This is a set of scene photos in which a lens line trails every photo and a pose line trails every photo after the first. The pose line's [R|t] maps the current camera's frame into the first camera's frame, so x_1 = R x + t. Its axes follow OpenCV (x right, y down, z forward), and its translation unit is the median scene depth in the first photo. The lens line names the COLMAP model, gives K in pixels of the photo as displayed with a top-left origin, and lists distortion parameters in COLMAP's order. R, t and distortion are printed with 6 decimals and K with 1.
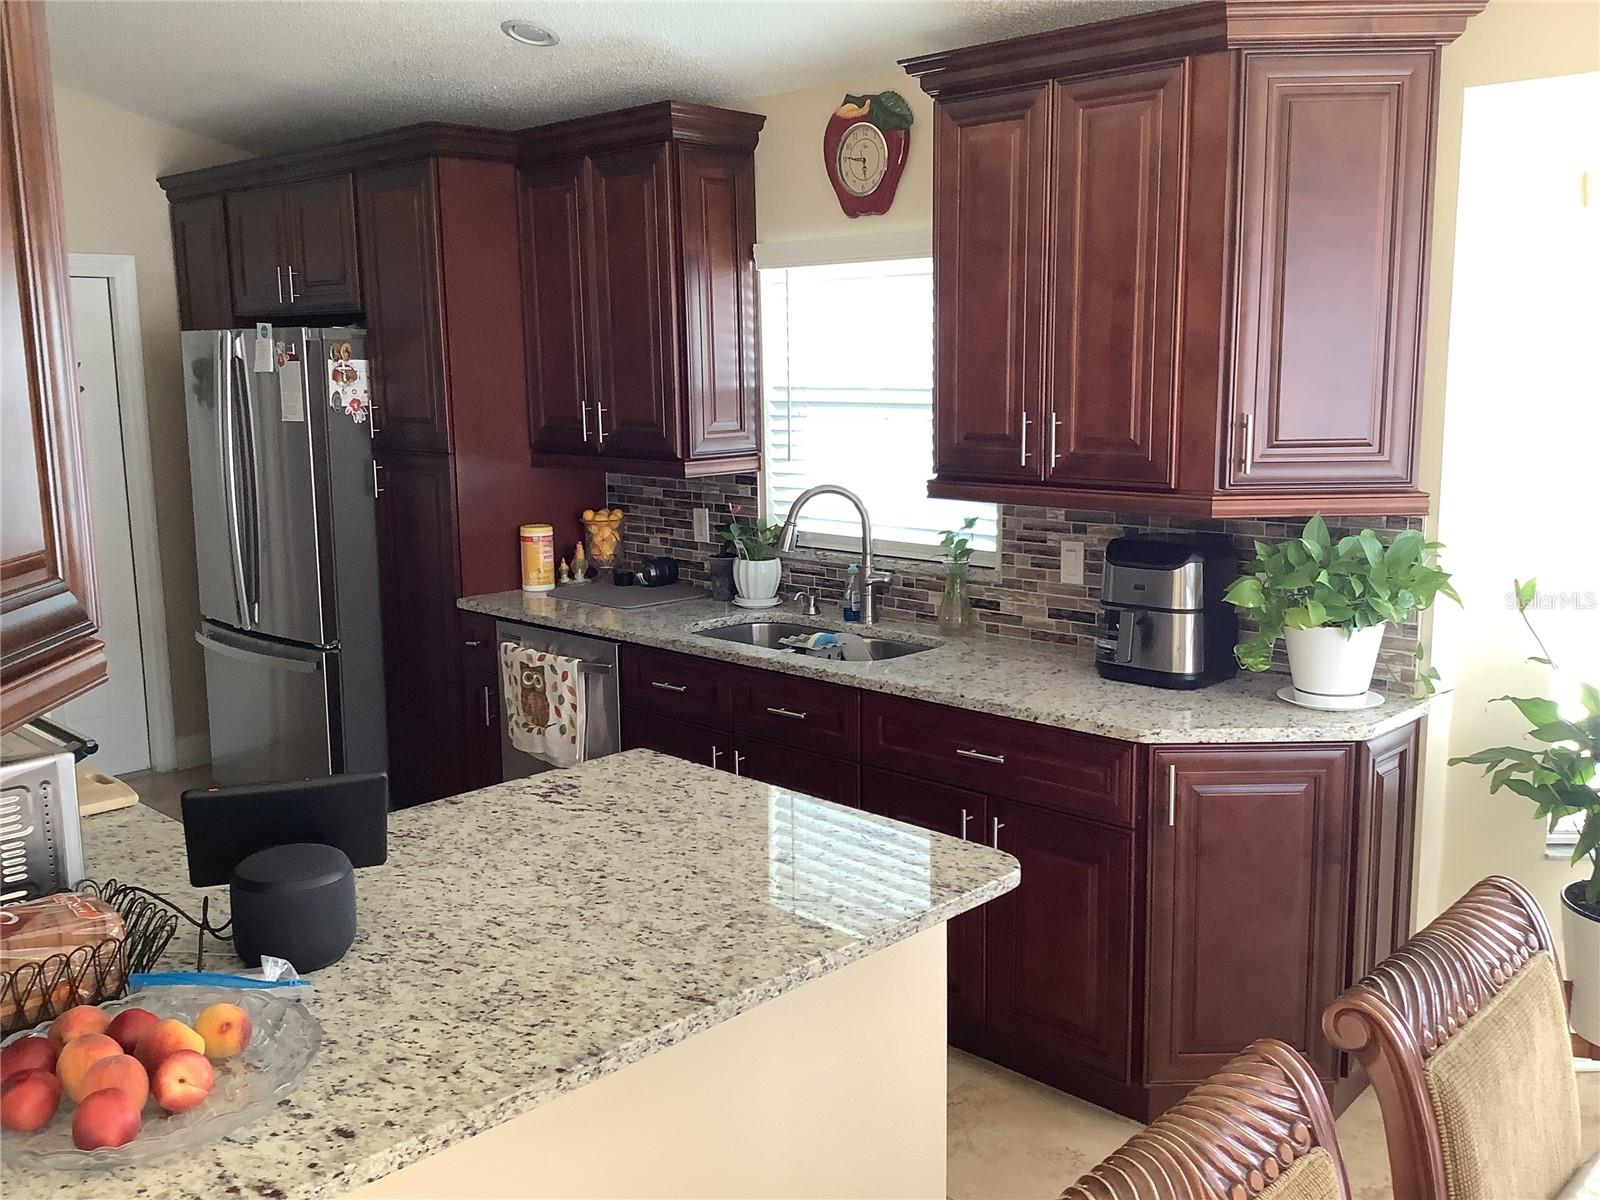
lens RADIAL K [[1439.8, 0, 832.0], [0, 1439.8, 584.0], [0, 0, 1]] dist [0.101753, -0.251424]
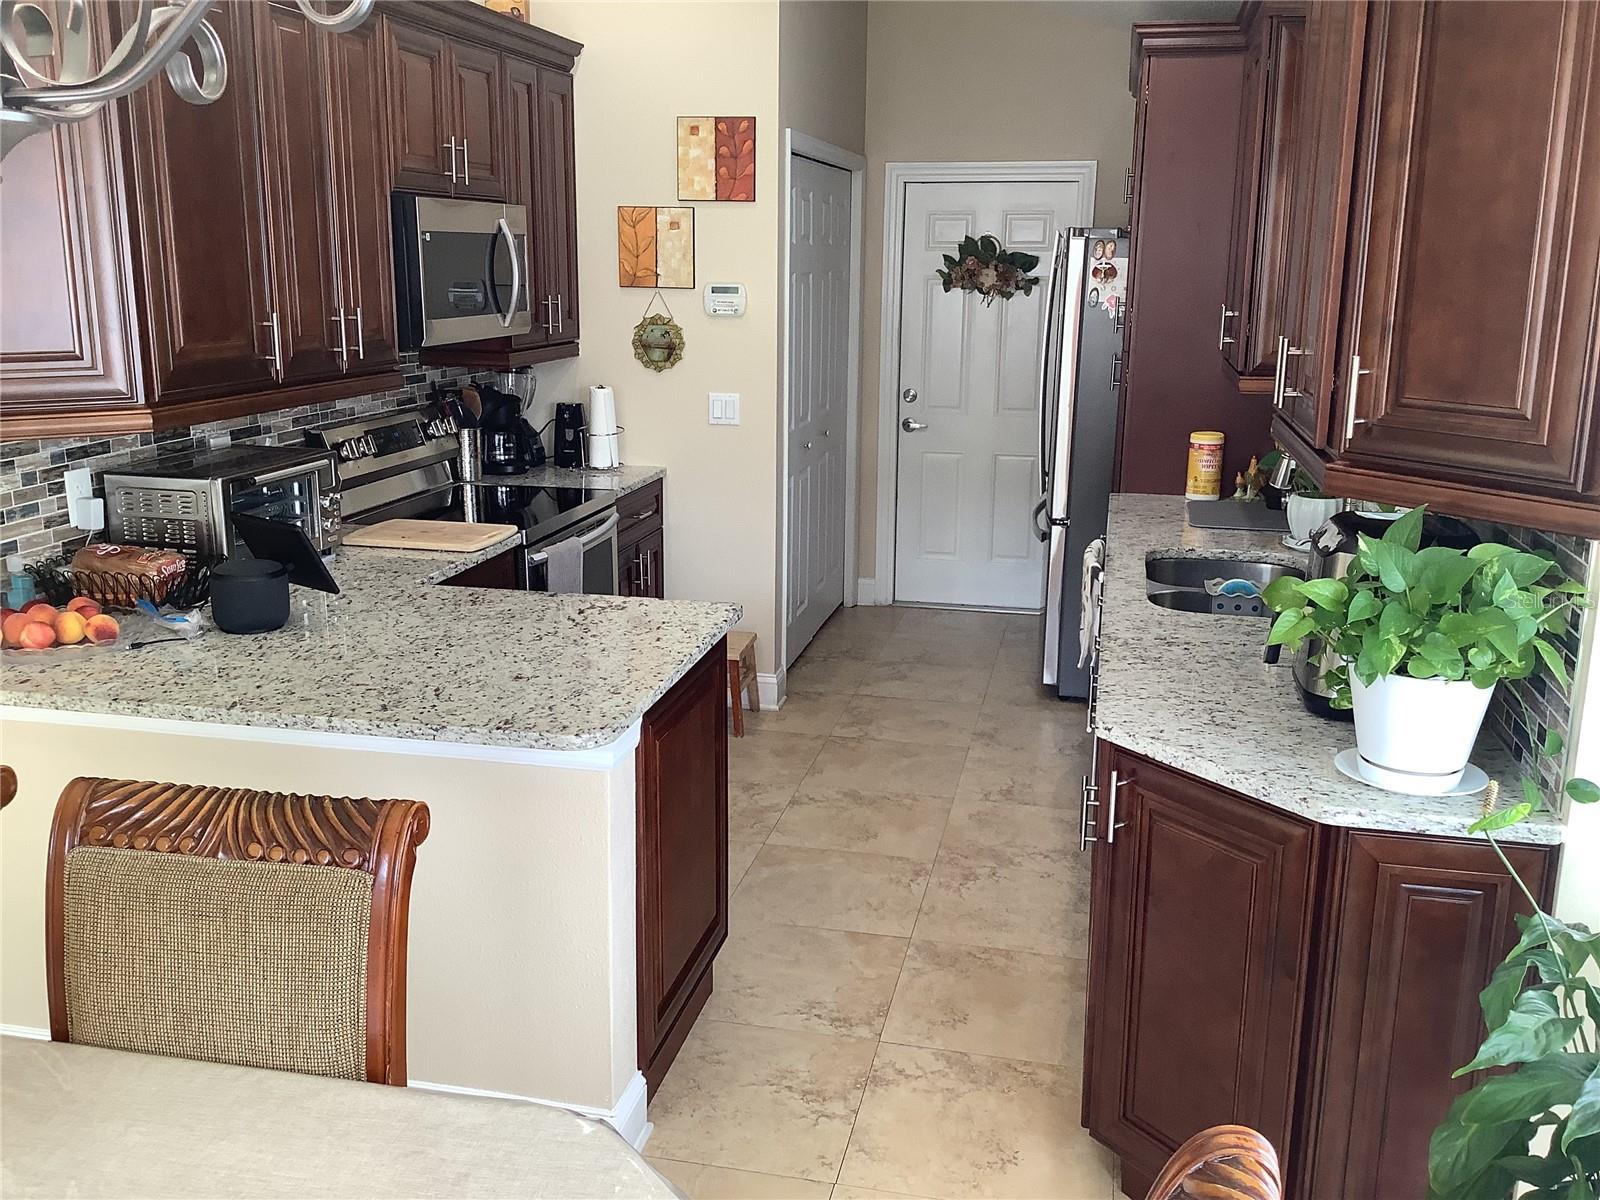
lens RADIAL K [[1452.4, 0, 794.6], [0, 1452.4, 596.8], [0, 0, 1]] dist [0.120352, -0.239127]
pose [[0.500453, 0.205699, -0.840972, 0.681218], [-0.143657, 0.977629, 0.153637, -0.059411], [0.853762, 0.043923, 0.518808, 0.351761]]
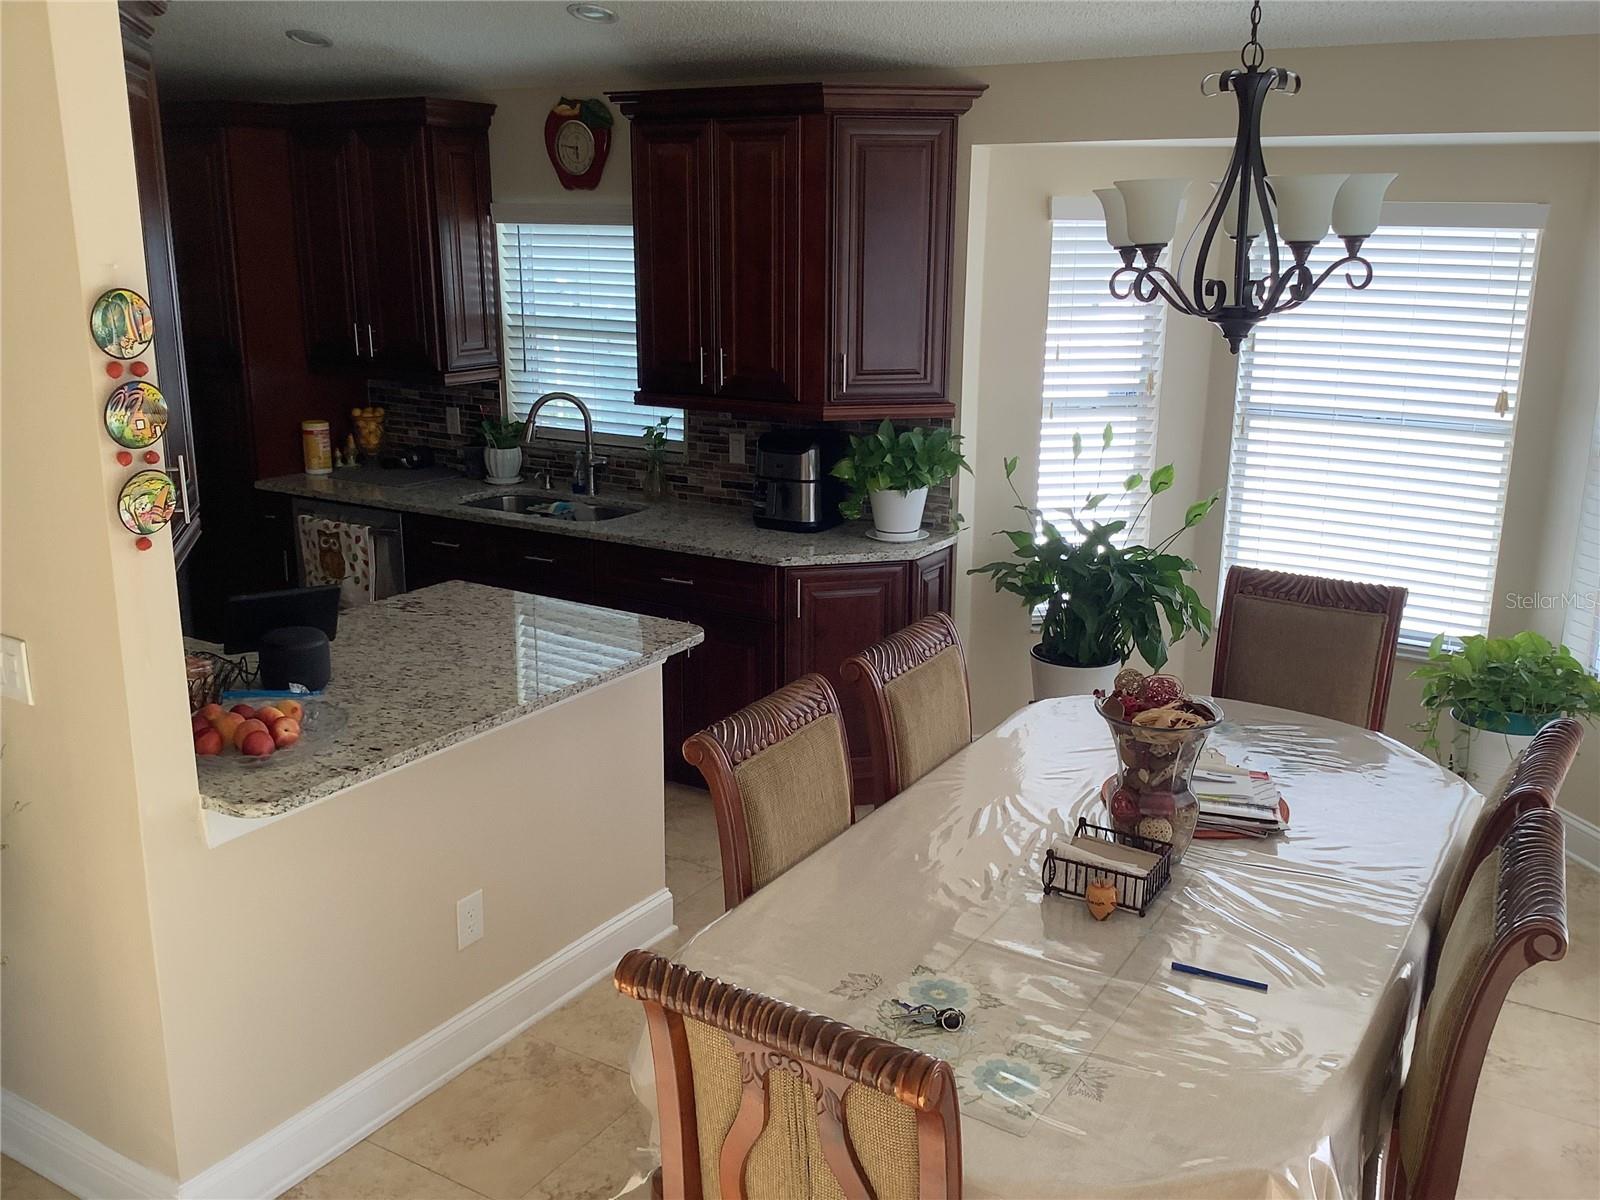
lens RADIAL K [[1452.4, 0, 794.6], [0, 1452.4, 596.8], [0, 0, 1]] dist [0.120352, -0.239127]
pose [[0.981529, -0.036563, 0.187788, -0.055926], [0.017868, 0.994797, 0.100299, -0.012813], [-0.190478, -0.095091, 0.977075, -0.451980]]
